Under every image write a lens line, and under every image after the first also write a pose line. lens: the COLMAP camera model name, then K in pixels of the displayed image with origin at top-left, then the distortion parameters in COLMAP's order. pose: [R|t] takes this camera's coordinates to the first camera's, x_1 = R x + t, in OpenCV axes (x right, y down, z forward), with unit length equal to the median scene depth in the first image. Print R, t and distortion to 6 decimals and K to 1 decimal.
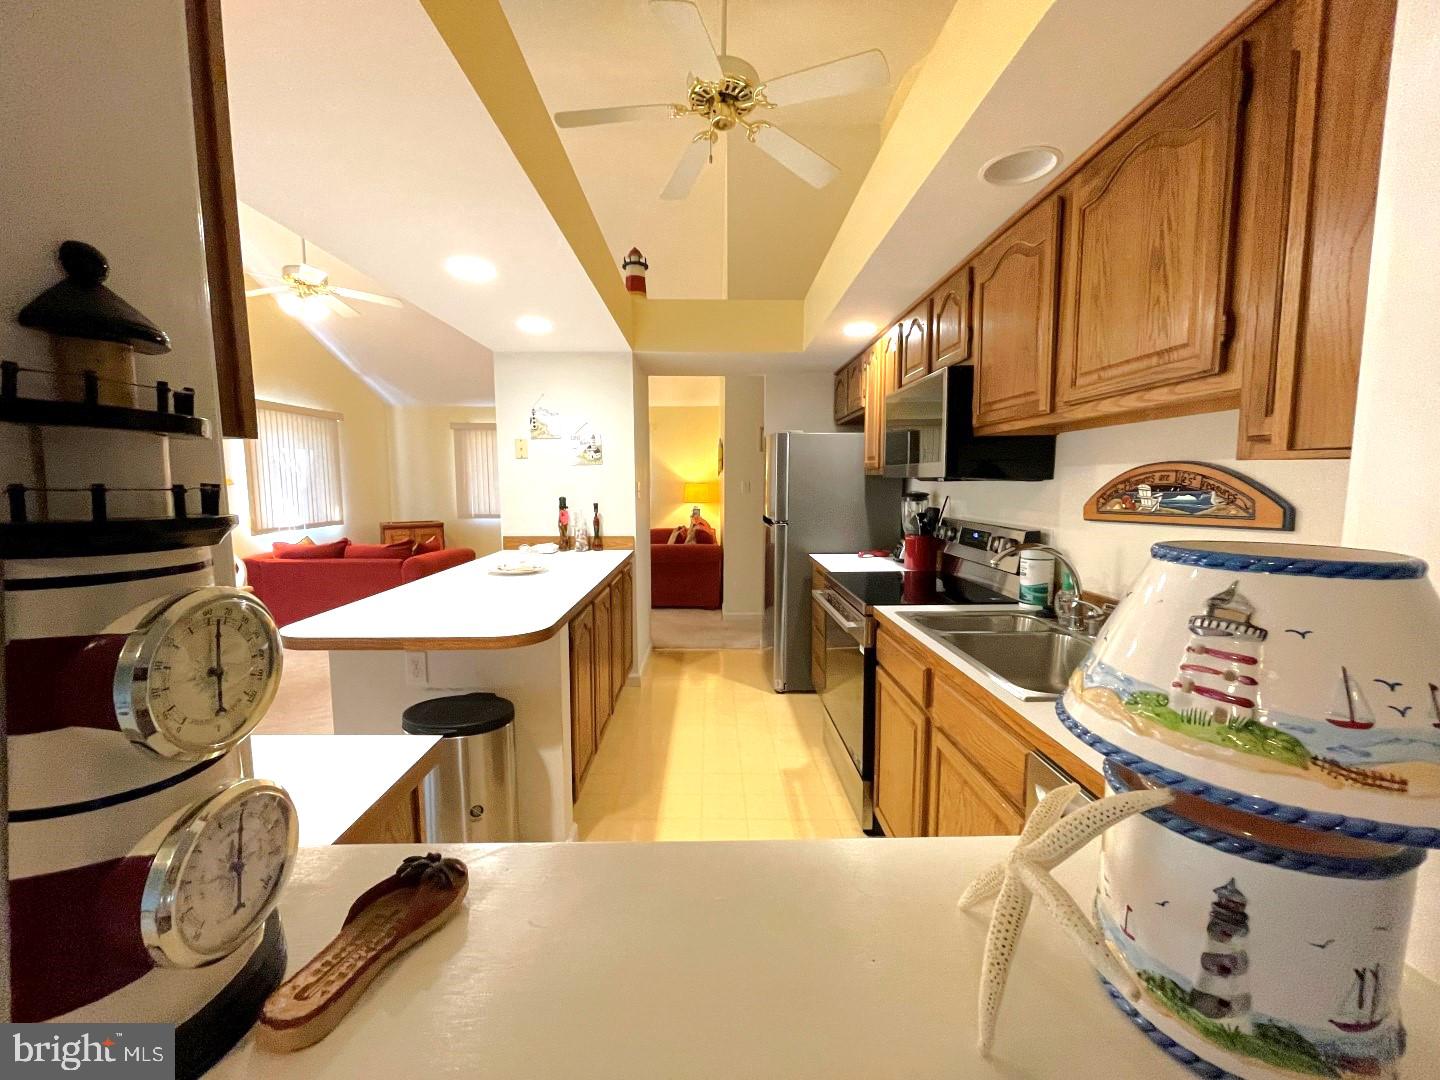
lens RADIAL K [[582.3, 0, 723.4], [0, 582.3, 538.0], [0, 0, 1]] dist [-0.003807, 0.001573]
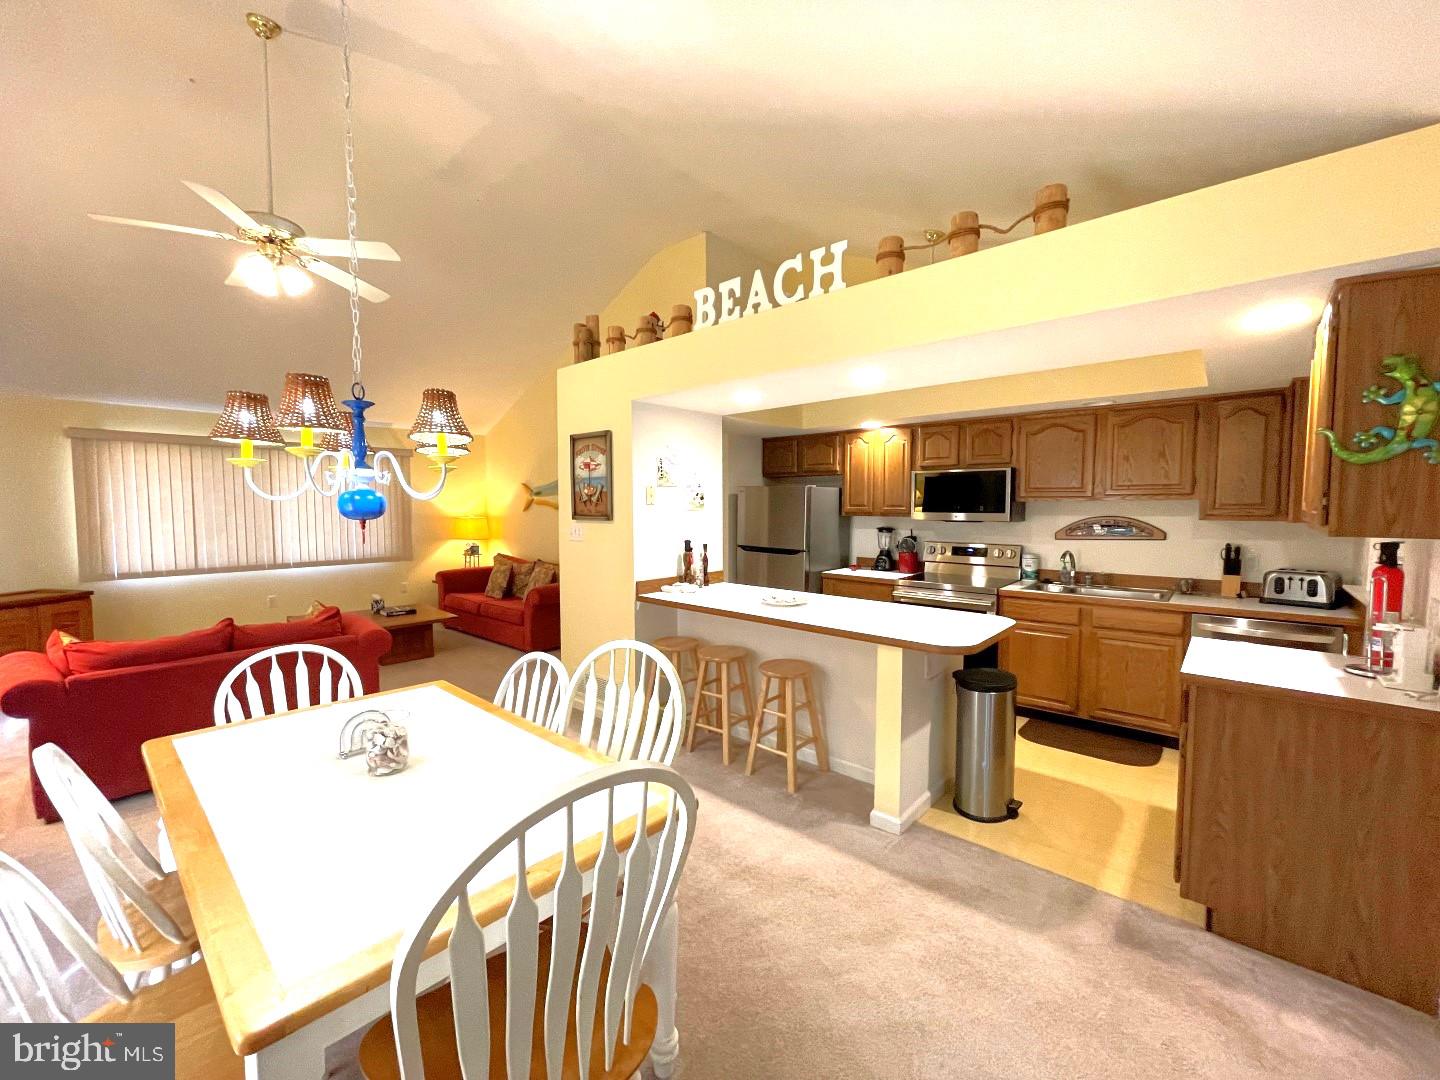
lens RADIAL K [[582.3, 0, 717.7], [0, 582.3, 541.1], [0, 0, 1]] dist [-0.003807, 0.001573]
pose [[0.686216, -0.049901, 0.725684, -1.023307], [0.073645, 0.997284, -0.001062, -0.062894], [-0.723660, 0.054172, 0.688027, 0.204236]]
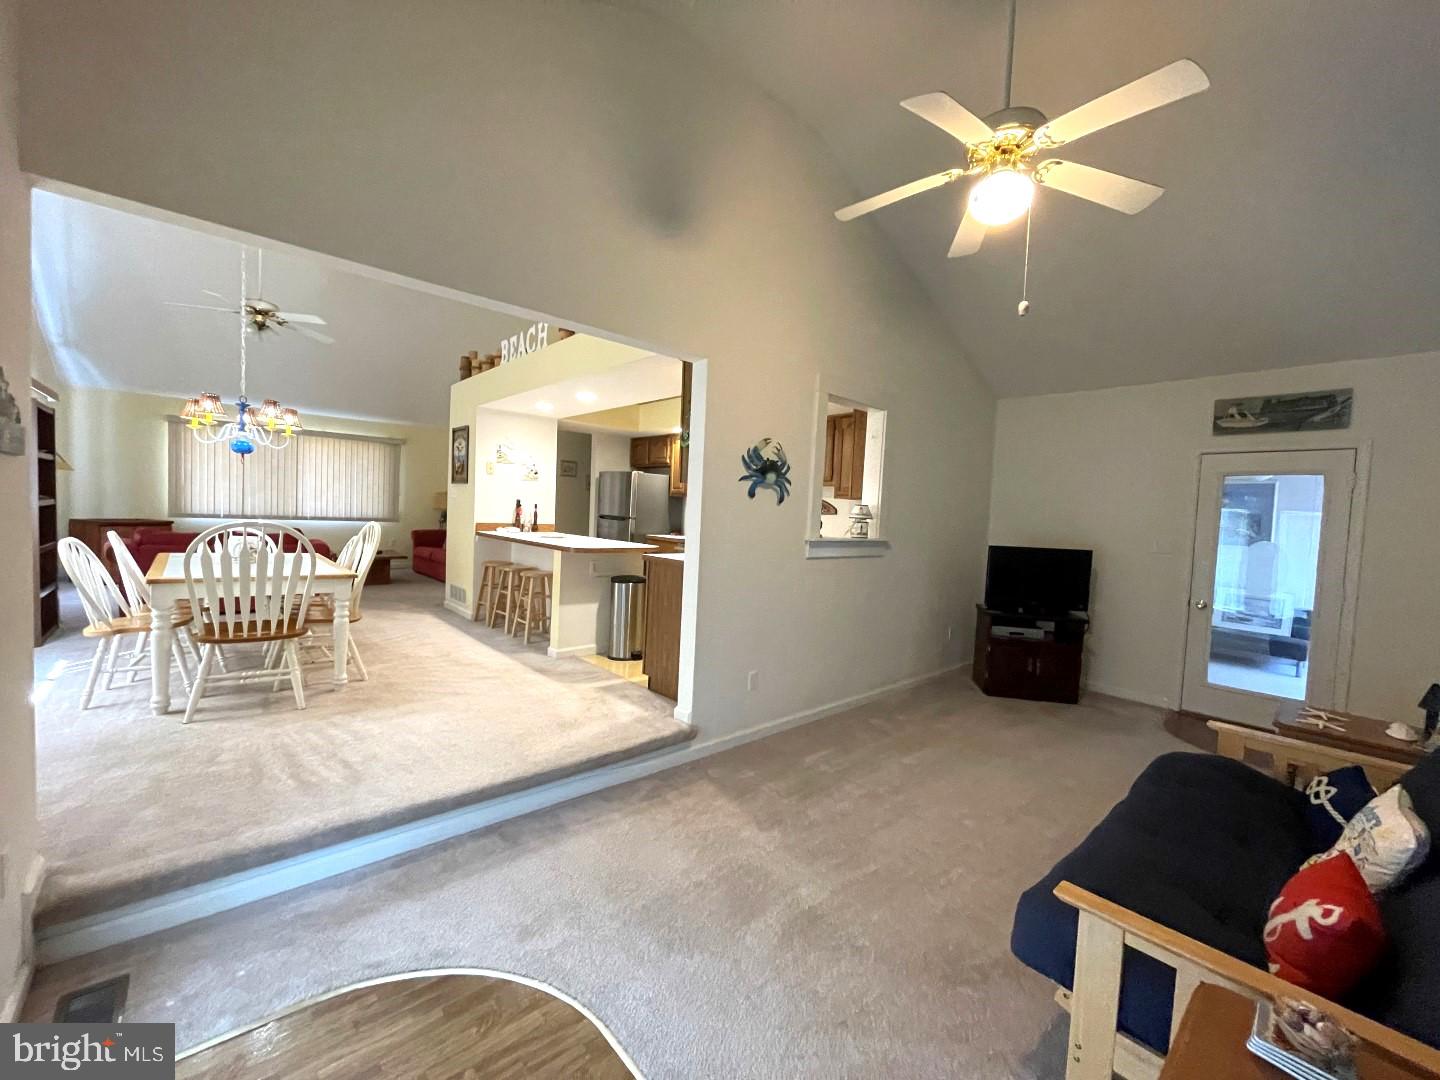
lens RADIAL K [[582.3, 0, 718.1], [0, 582.3, 542.1], [0, 0, 1]] dist [-0.003807, 0.001573]
pose [[0.759442, -0.000503, 0.650575, -0.917916], [0.018340, 0.999619, -0.020637, 0.095211], [-0.650316, 0.027604, 0.759162, -0.627532]]
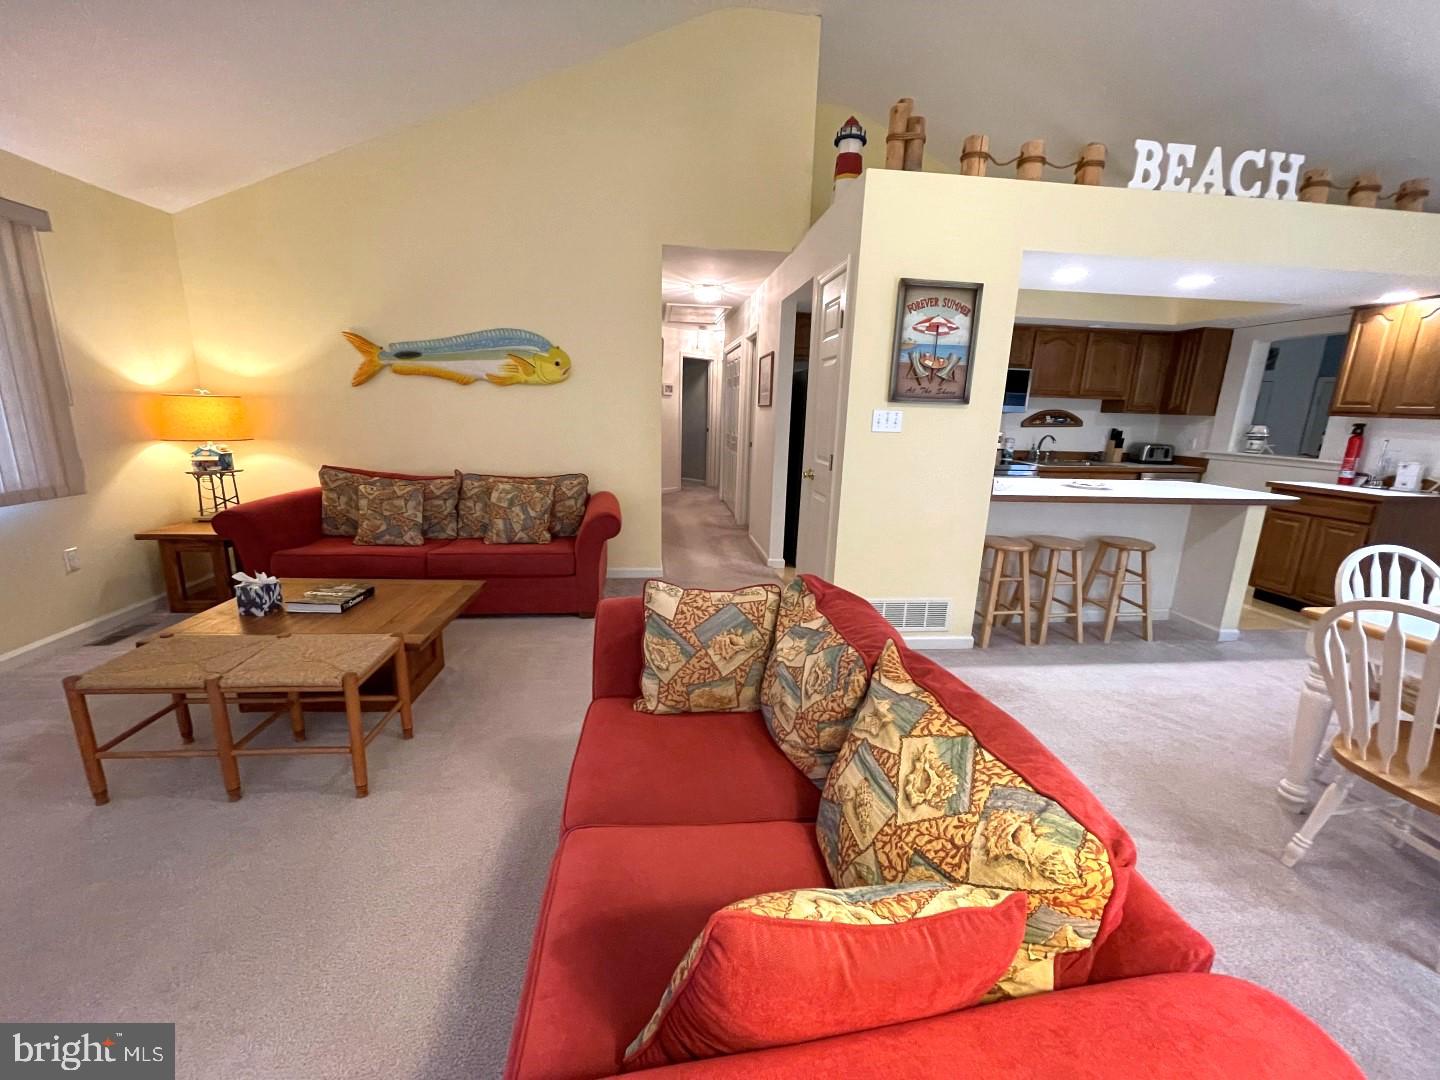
lens RADIAL K [[582.3, 0, 721.6], [0, 582.3, 539.7], [0, 0, 1]] dist [-0.003807, 0.001573]
pose [[-0.093878, -0.226408, 0.969498, -1.212966], [0.068504, 0.970021, 0.233164, -0.145115], [-0.993224, 0.088304, -0.075553, 1.492680]]
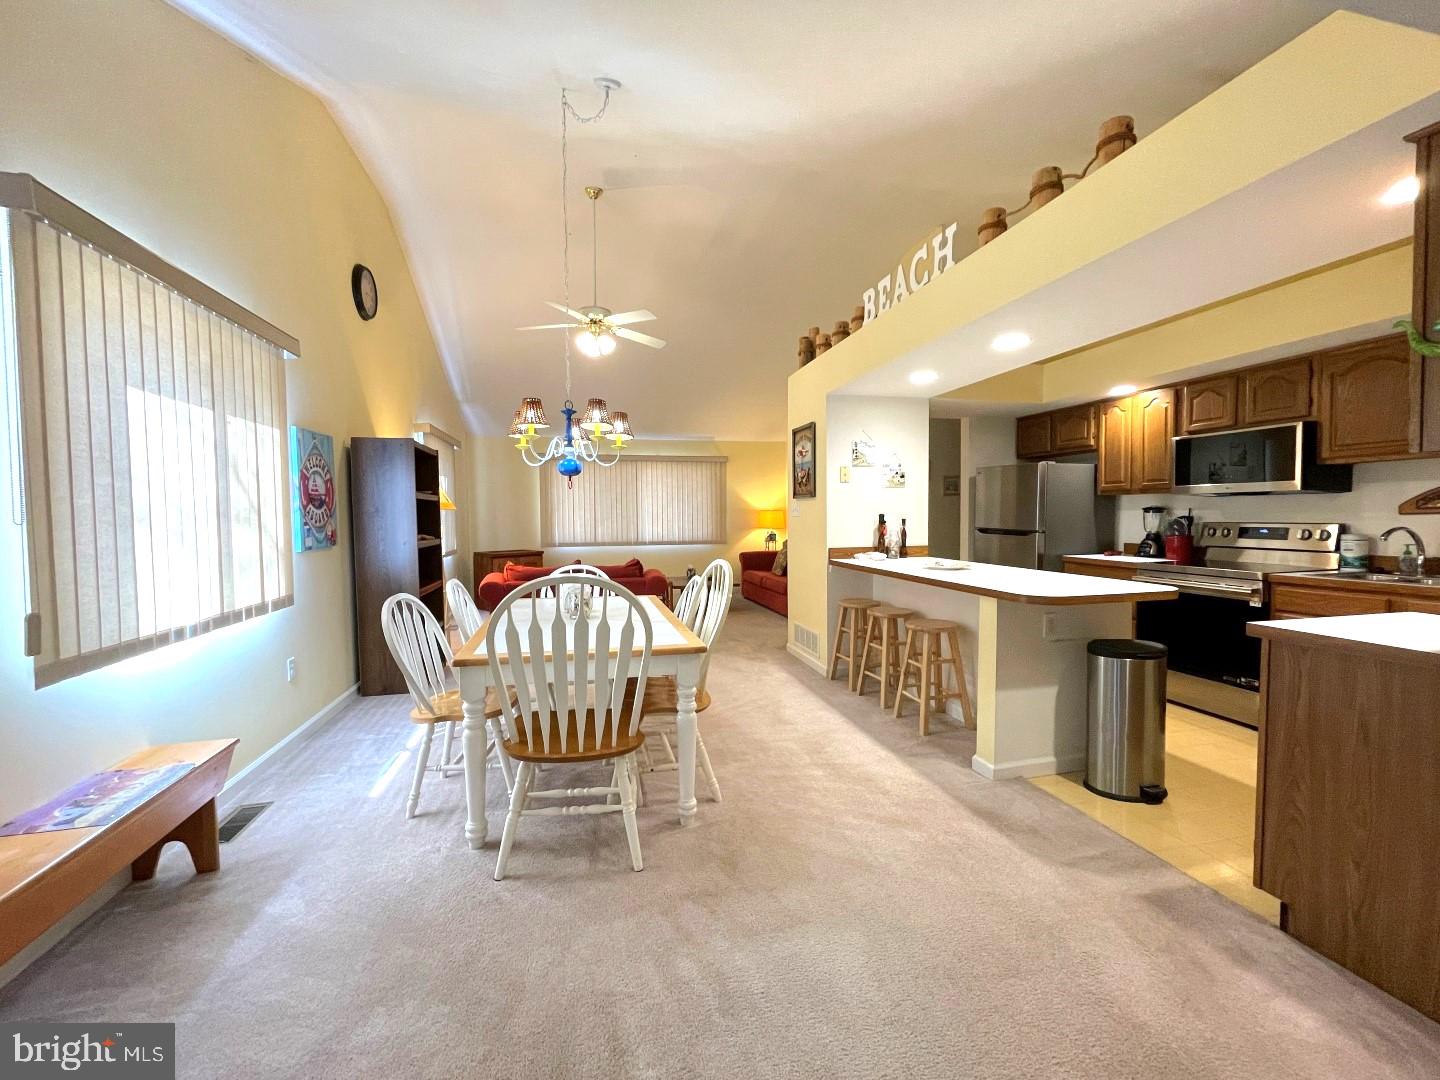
lens RADIAL K [[582.3, 0, 719.0], [0, 582.3, 540.7], [0, 0, 1]] dist [-0.003807, 0.001573]
pose [[0.977140, -0.020735, 0.211585, -0.859543], [0.032004, 0.998238, -0.049973, 0.034784], [-0.210176, 0.055602, 0.976081, -0.111141]]
